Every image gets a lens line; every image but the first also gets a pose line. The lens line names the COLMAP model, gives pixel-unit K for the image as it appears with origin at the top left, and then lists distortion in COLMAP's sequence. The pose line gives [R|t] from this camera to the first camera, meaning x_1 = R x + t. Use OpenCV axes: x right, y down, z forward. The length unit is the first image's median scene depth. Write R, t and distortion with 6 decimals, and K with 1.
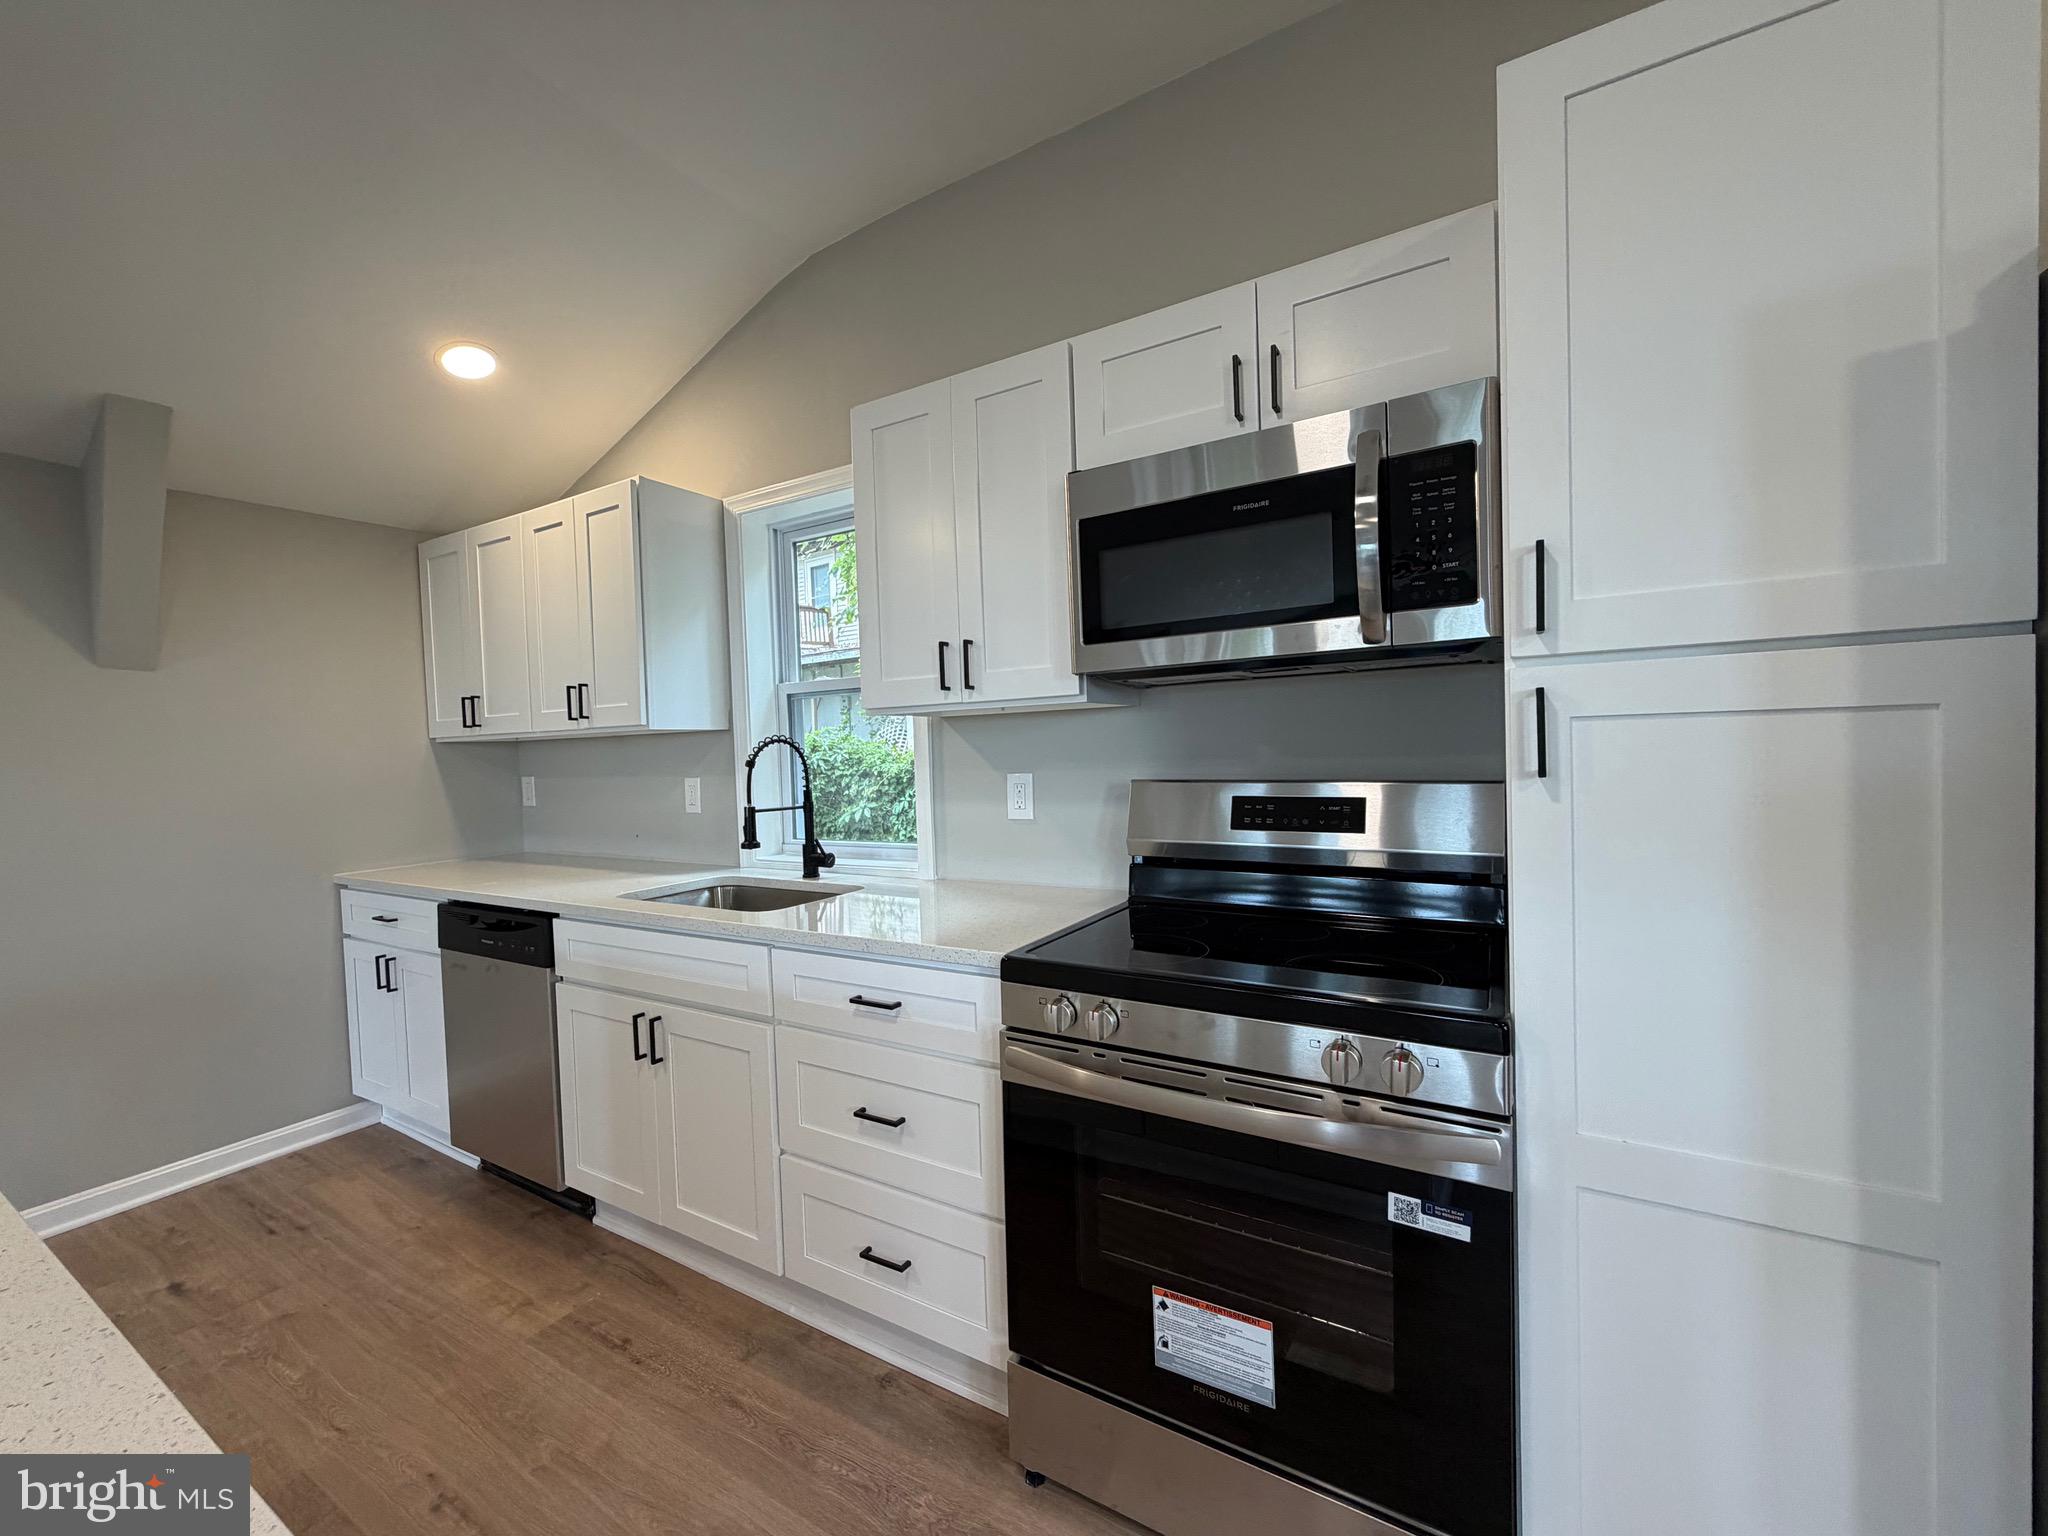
lens RADIAL K [[816.8, 0, 1018.3], [0, 816.8, 769.2], [0, 0, 1]] dist [0.000197, 0.000402]
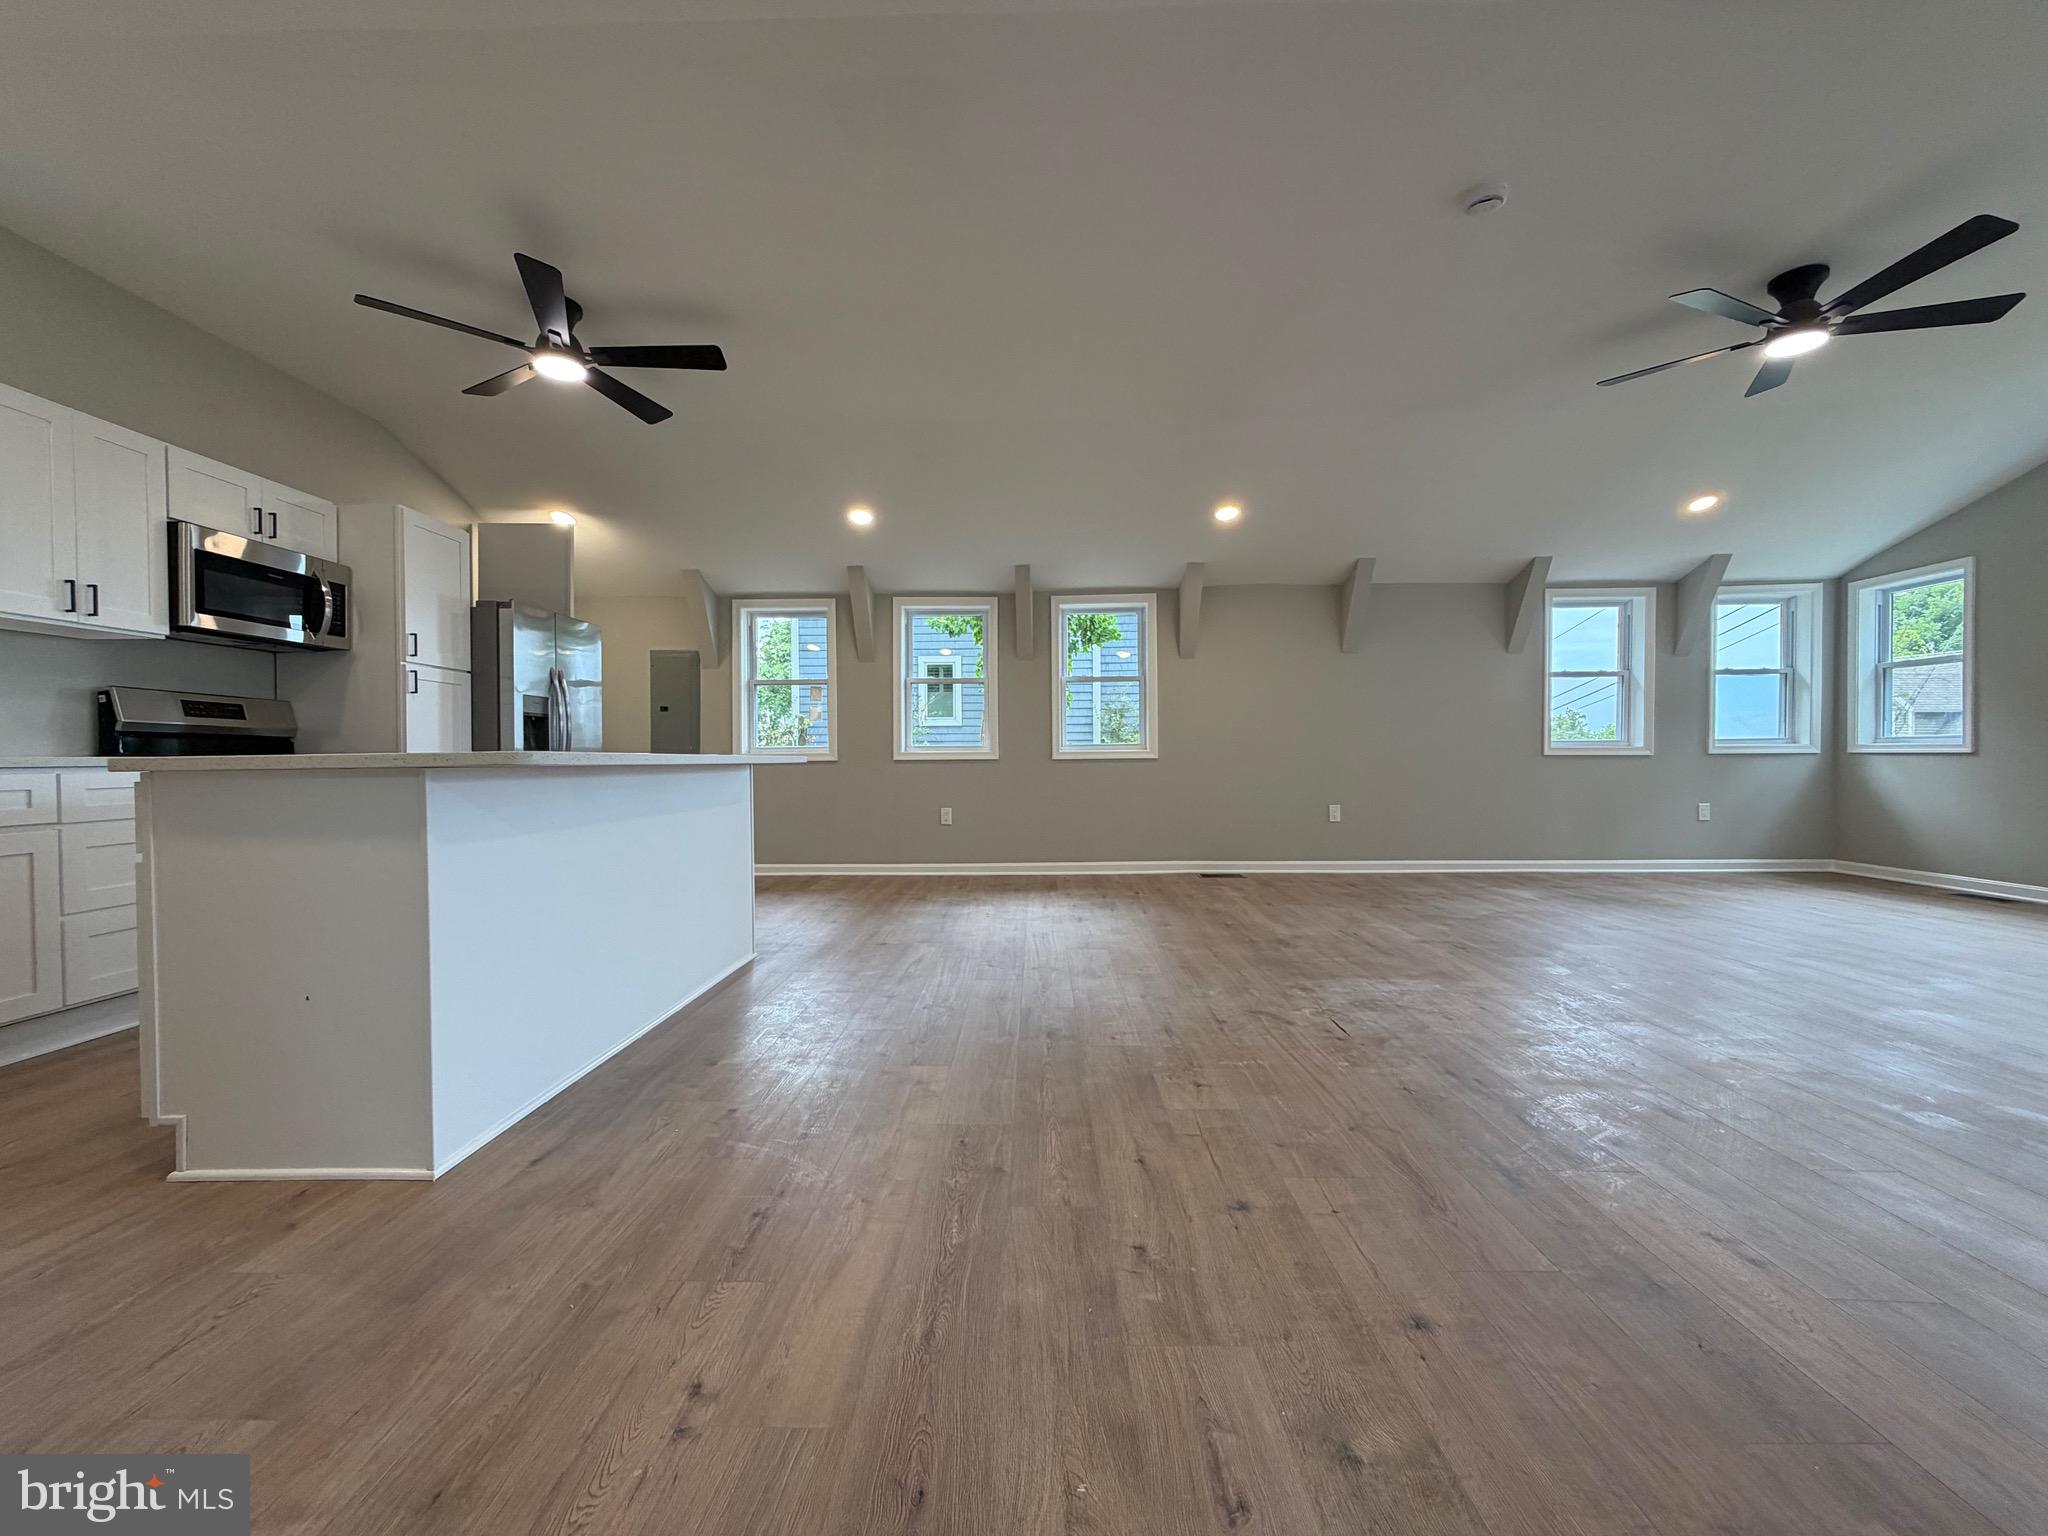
lens RADIAL K [[816.2, 0, 1018.5], [0, 816.2, 768.7], [0, 0, 1]] dist [0.000566, 0.000247]
pose [[-0.491895, 0.023839, 0.870328, -2.235107], [0.045610, 0.998958, -0.001584, 0.272447], [-0.869459, 0.038916, -0.492470, 0.229063]]
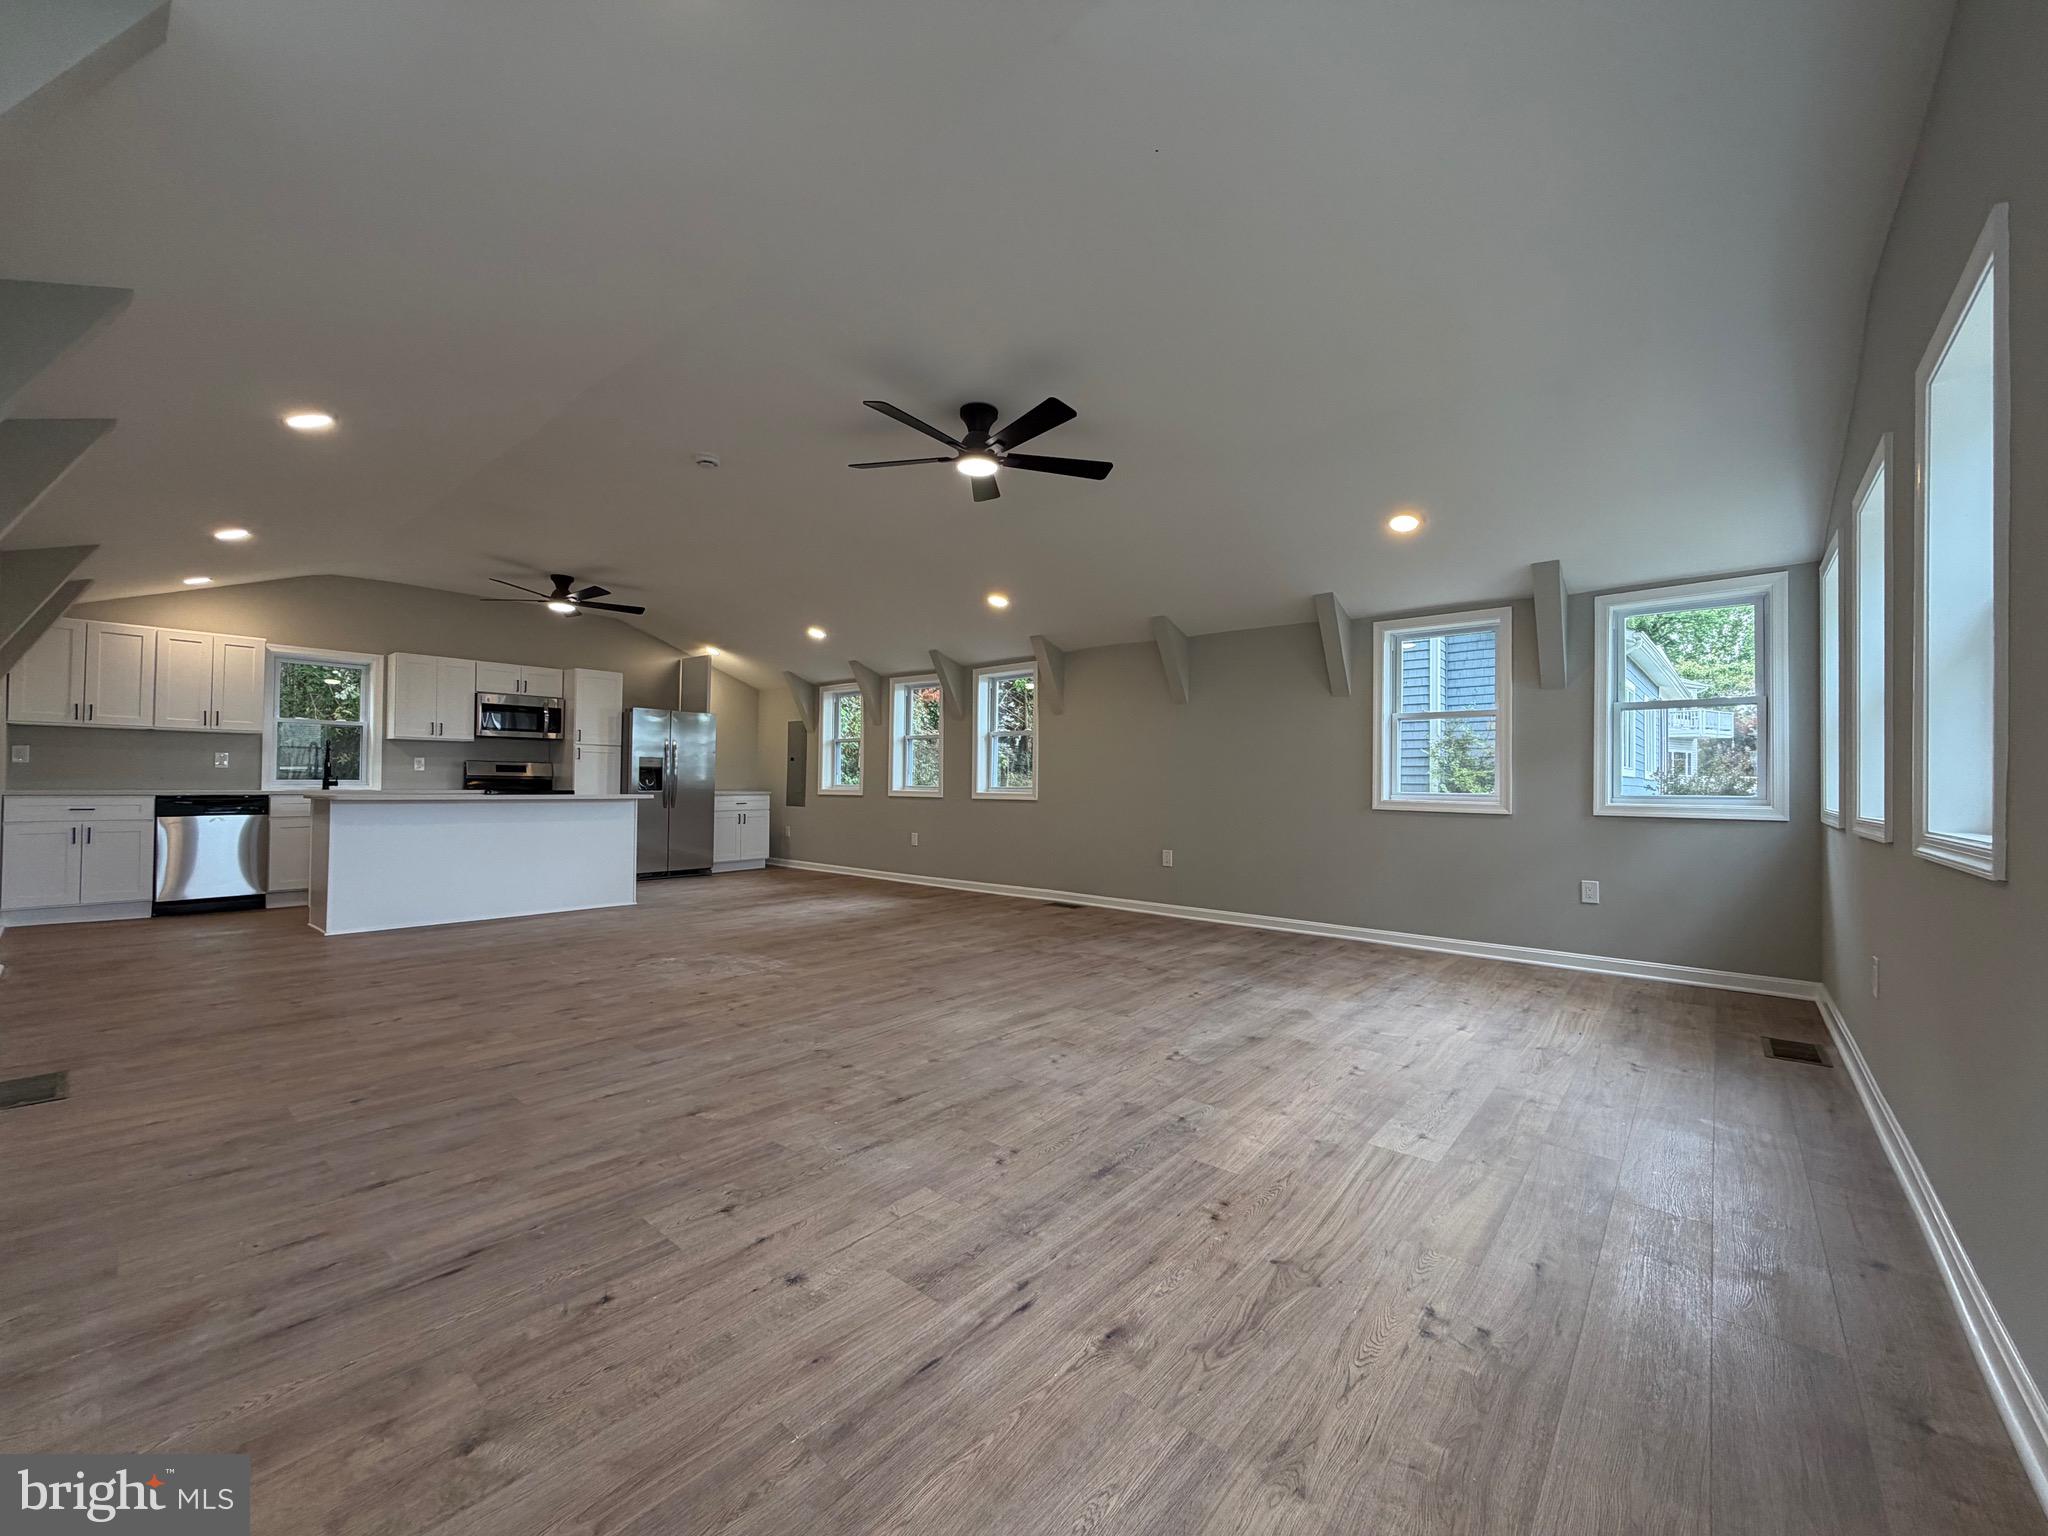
lens RADIAL K [[816.8, 0, 1018.3], [0, 816.8, 769.2], [0, 0, 1]] dist [0.000197, 0.000402]
pose [[0.168023, 0.050154, 0.984506, -3.478280], [0.009857, 0.998569, -0.052553, 0.305913], [-0.985734, 0.018535, 0.167288, -2.446240]]
